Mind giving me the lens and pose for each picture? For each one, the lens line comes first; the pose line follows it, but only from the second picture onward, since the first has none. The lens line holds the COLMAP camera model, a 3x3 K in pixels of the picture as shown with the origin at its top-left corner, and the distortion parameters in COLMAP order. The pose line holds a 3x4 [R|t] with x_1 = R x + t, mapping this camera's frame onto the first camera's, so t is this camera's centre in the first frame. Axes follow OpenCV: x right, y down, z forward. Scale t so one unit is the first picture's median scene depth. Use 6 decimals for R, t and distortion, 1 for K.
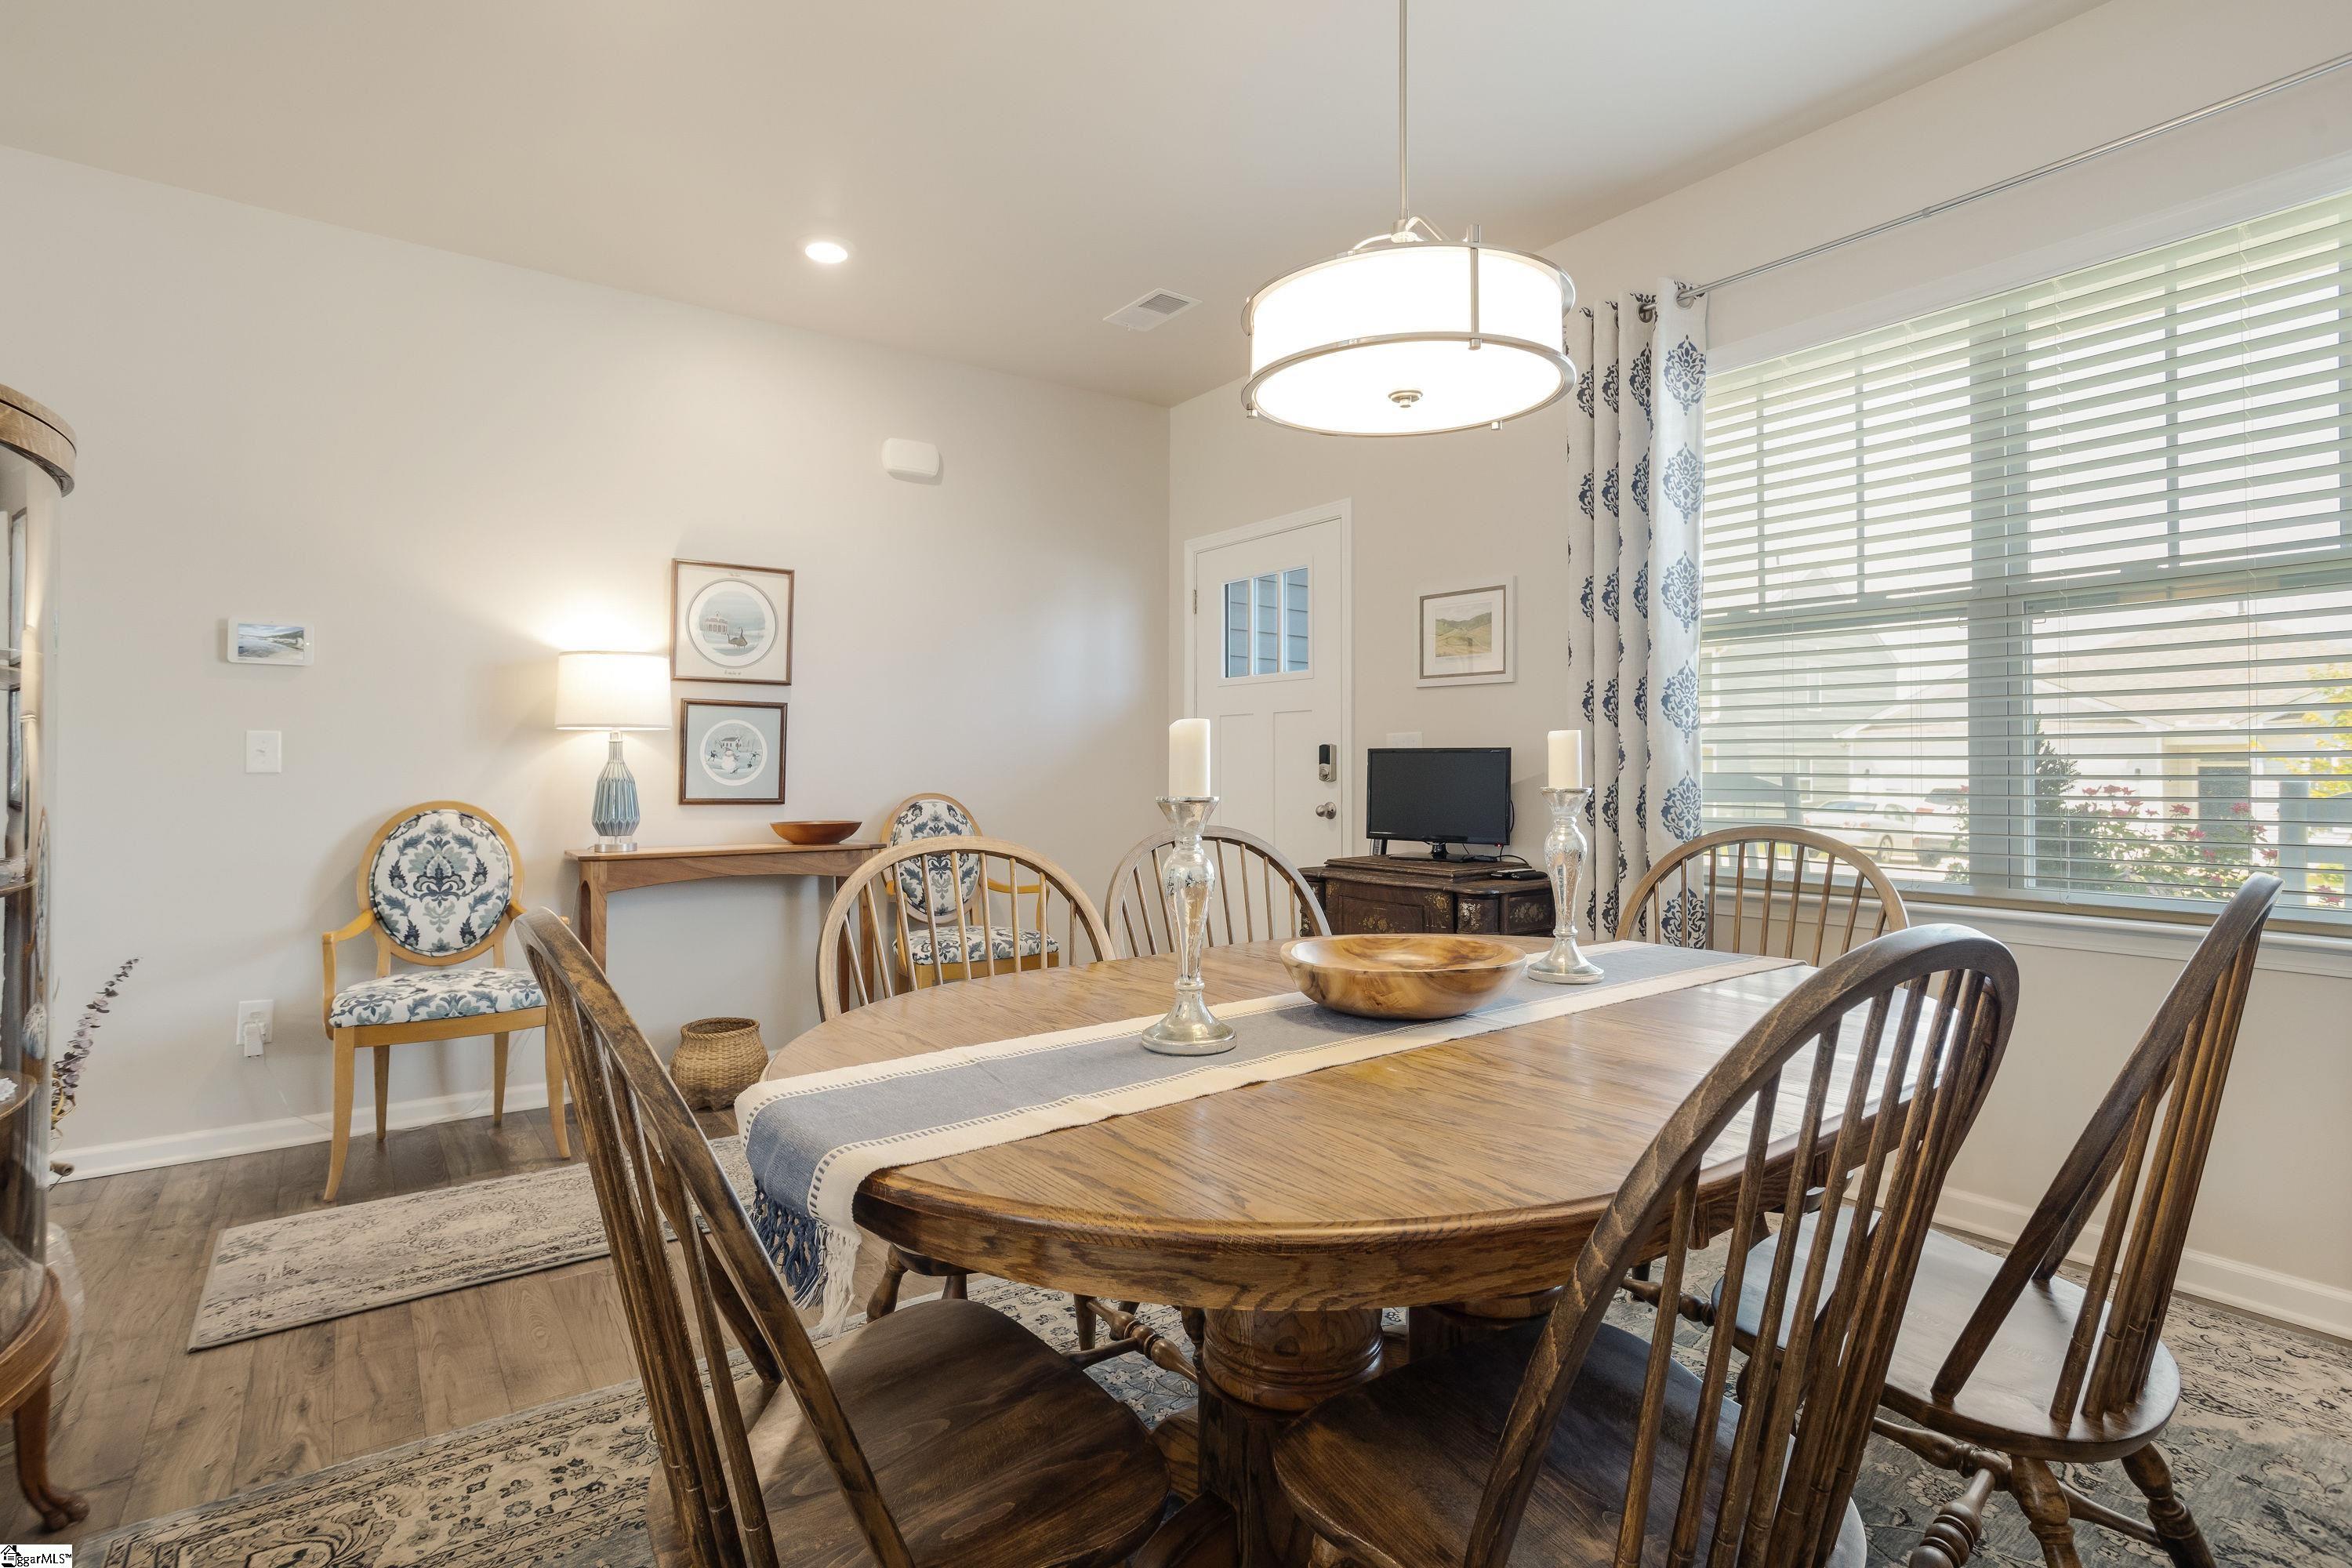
lens RADIAL K [[1145.3, 0, 1176.0], [0, 1145.3, 784.0], [0, 0, 1]] dist [-0.002613, 0.000115]
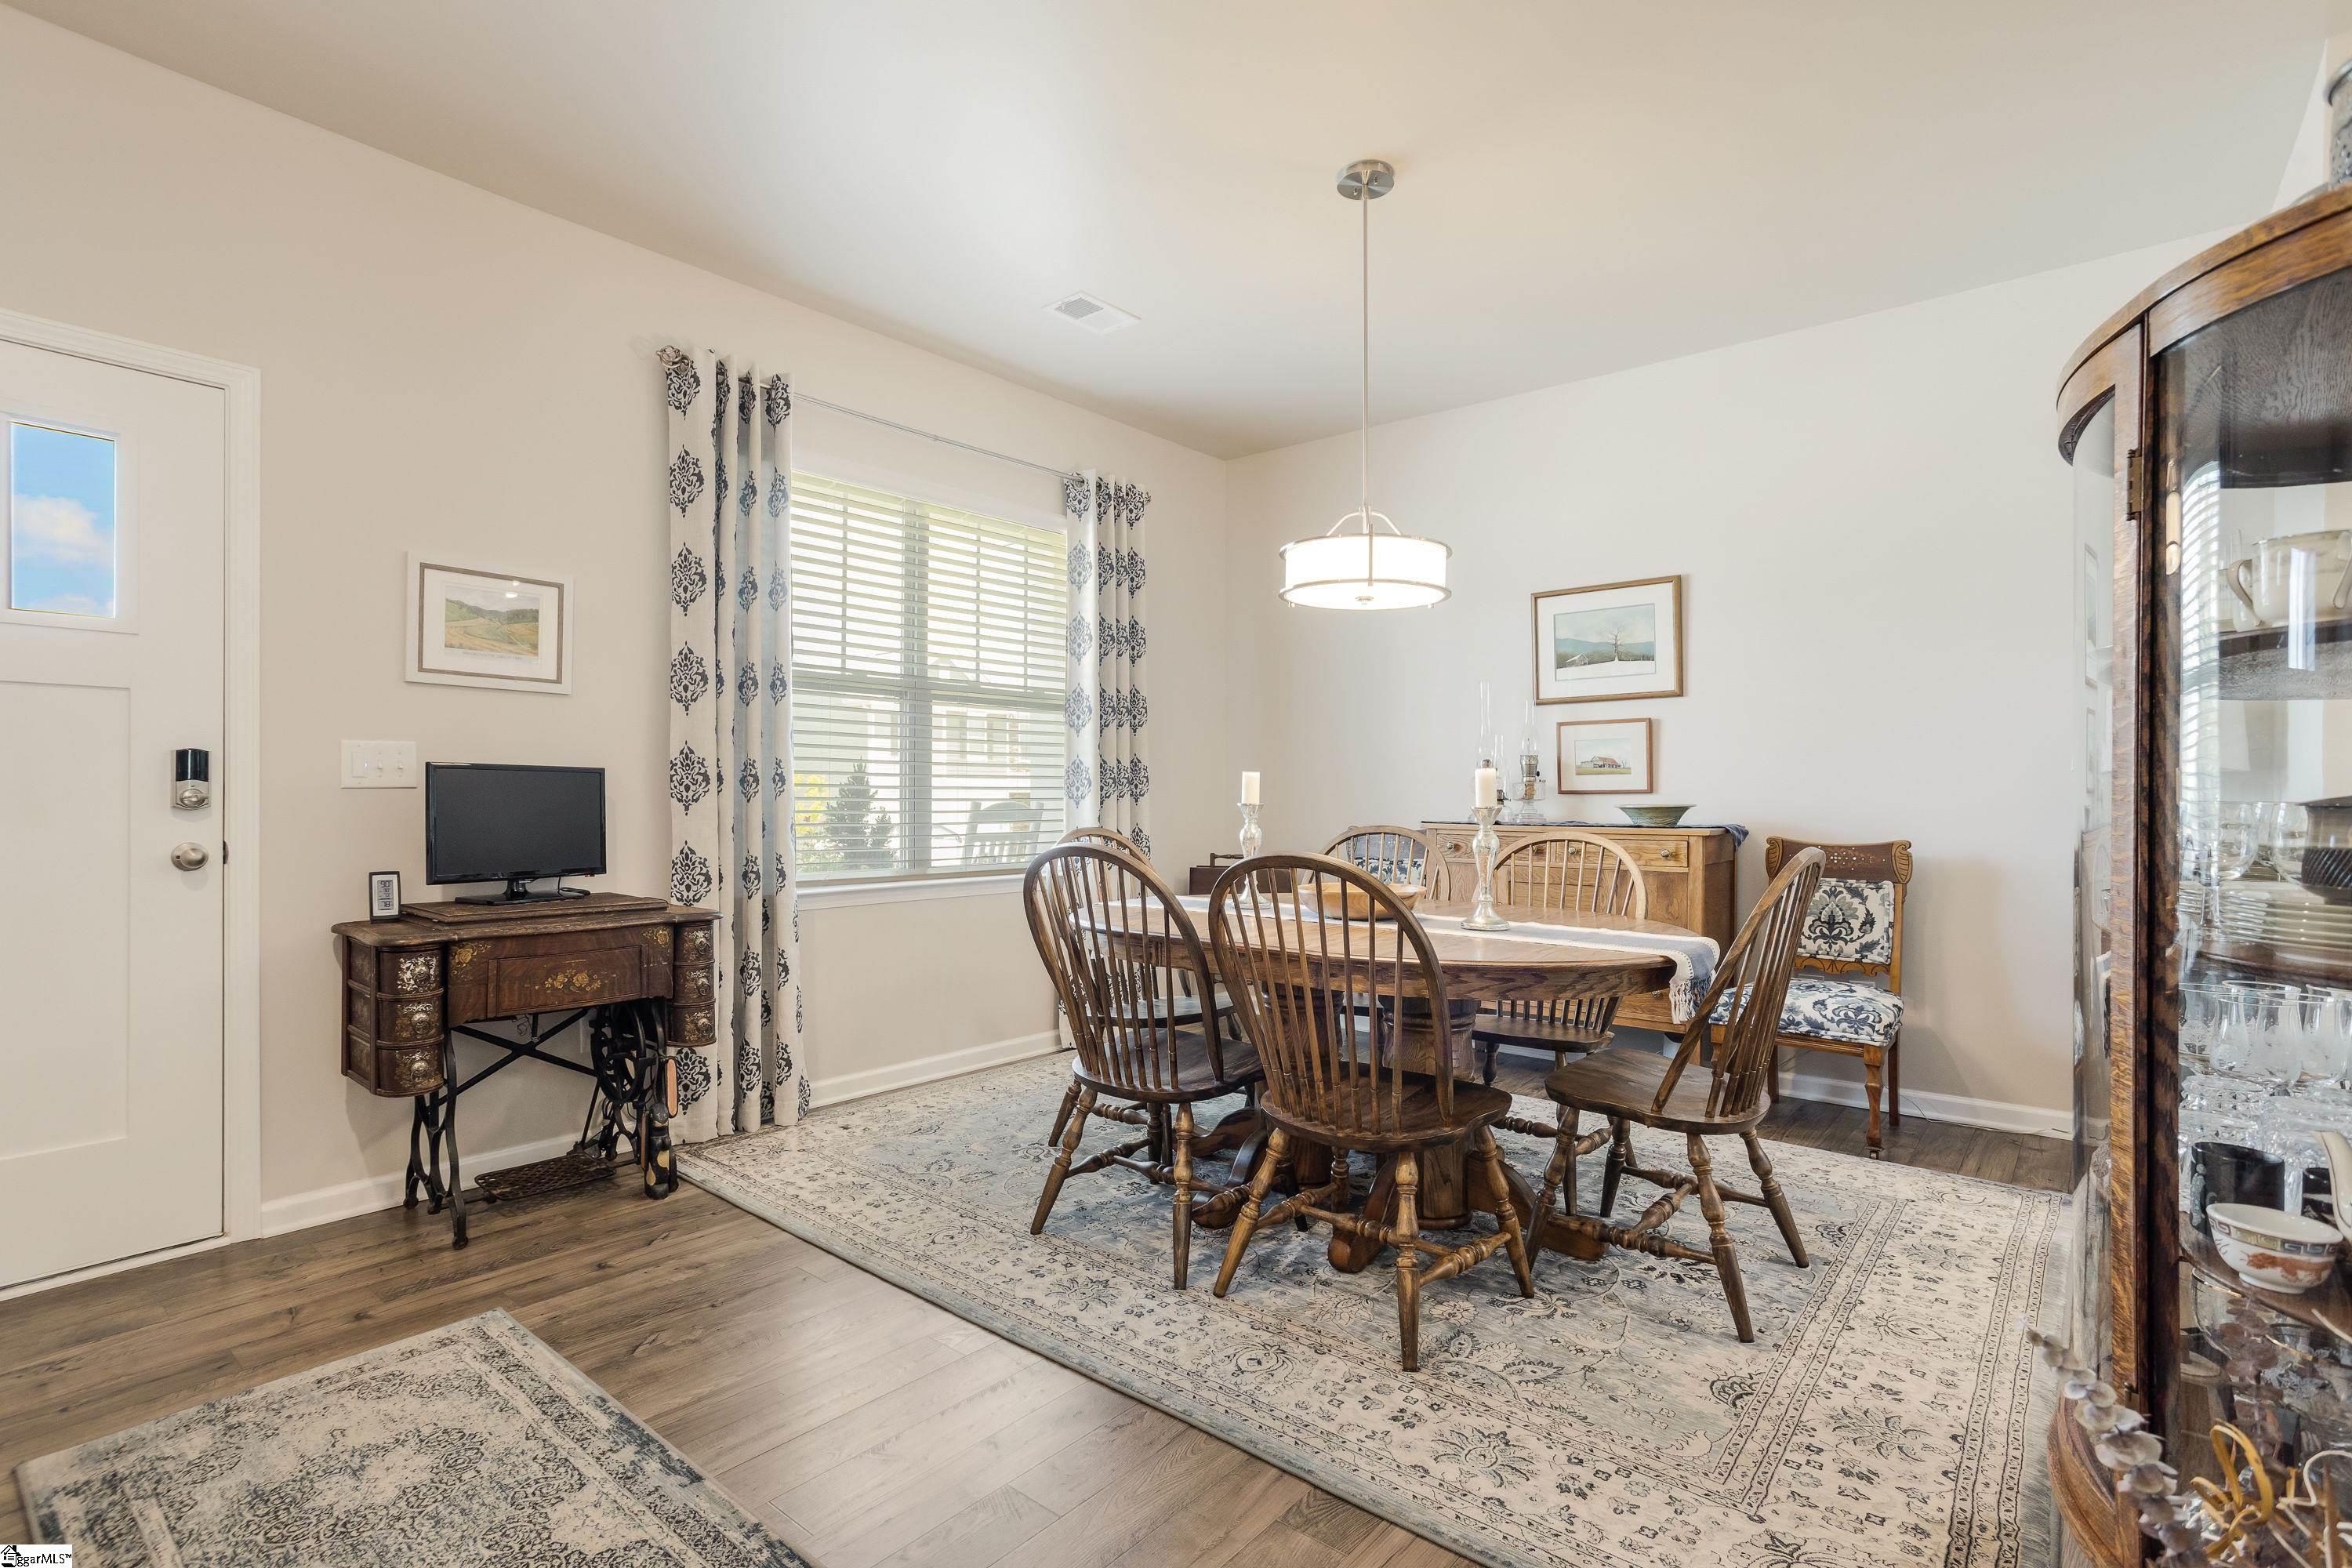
lens RADIAL K [[1131.2, 0, 1176.0], [0, 1131.2, 784.0], [0, 0, 1]] dist [-0.027001, 0.000589]
pose [[-0.242476, 0.019459, 0.969962, -0.893827], [0.019151, 0.999700, -0.015268, 0.004683], [-0.969968, 0.014873, -0.242776, 1.002831]]
